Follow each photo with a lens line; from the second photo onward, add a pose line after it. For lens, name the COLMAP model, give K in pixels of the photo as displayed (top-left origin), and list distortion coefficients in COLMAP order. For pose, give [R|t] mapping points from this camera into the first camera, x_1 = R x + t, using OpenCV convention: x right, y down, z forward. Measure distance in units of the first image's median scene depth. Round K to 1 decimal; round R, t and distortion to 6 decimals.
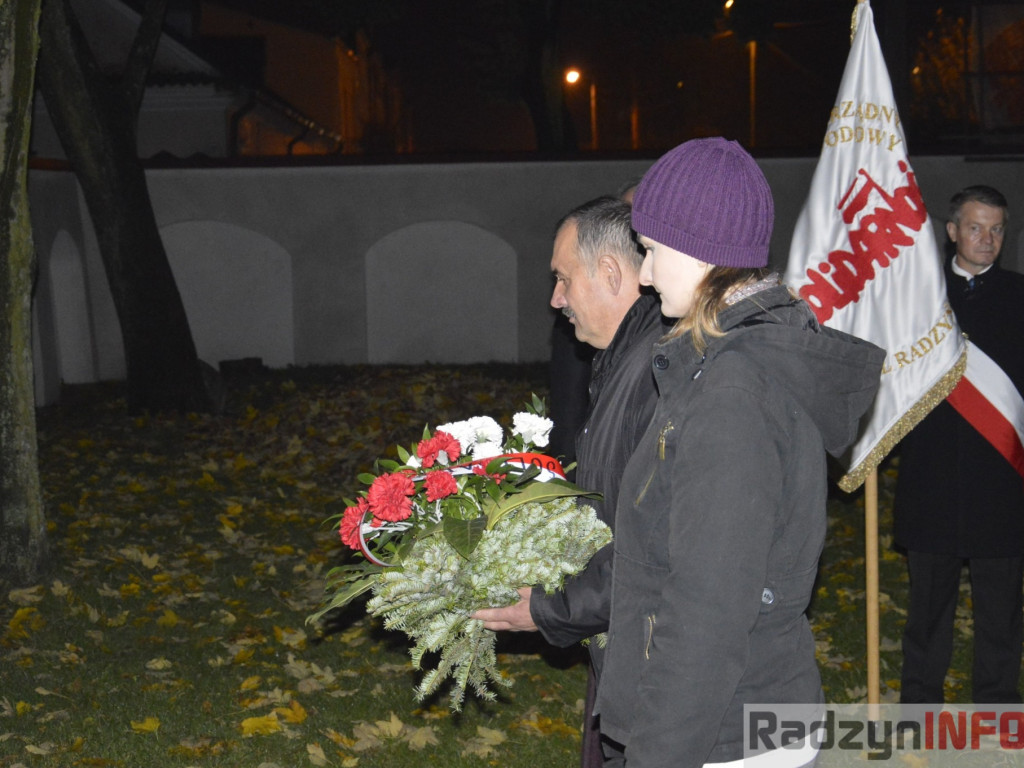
lens RADIAL K [[2019.0, 0, 512.0], [0, 2019.0, 384.0], [0, 0, 1]] dist [-0.055034, 0.225566]
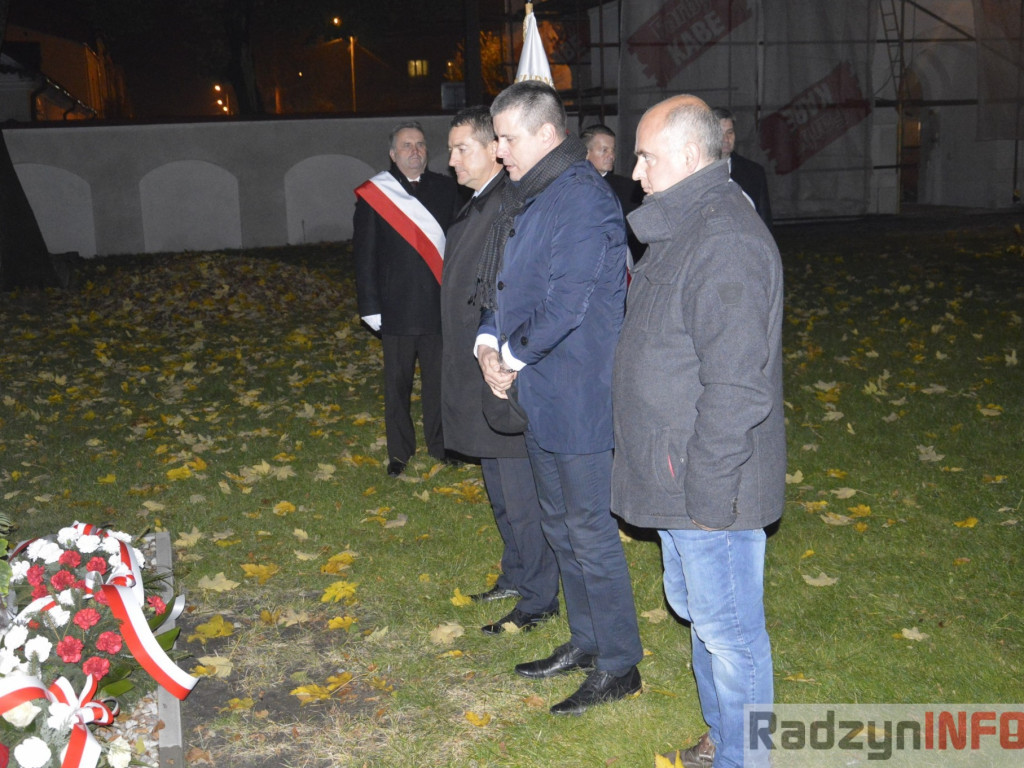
lens RADIAL K [[1233.5, 0, 491.8], [0, 1233.5, 379.3], [0, 0, 1]] dist [-0.051971, 0.050384]
pose [[0.969012, -0.061272, 0.239295, -0.091776], [0.038341, 0.994315, 0.099337, 0.006106], [-0.244021, -0.087084, 0.965852, 0.002226]]
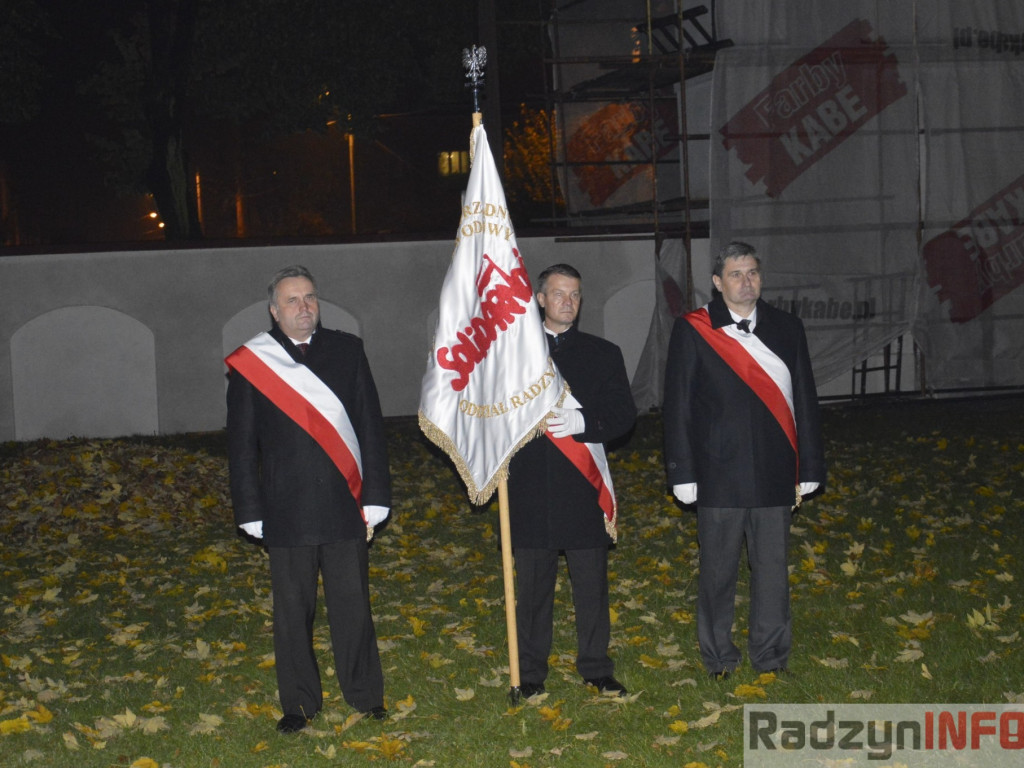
lens RADIAL K [[2019.0, 0, 512.0], [0, 2019.0, 384.0], [0, 0, 1]] dist [-0.055034, 0.225566]
pose [[0.979173, -0.031960, 0.200496, -0.055602], [0.039929, 0.998560, -0.035827, 0.016811], [-0.199063, 0.043086, 0.979039, -0.196091]]
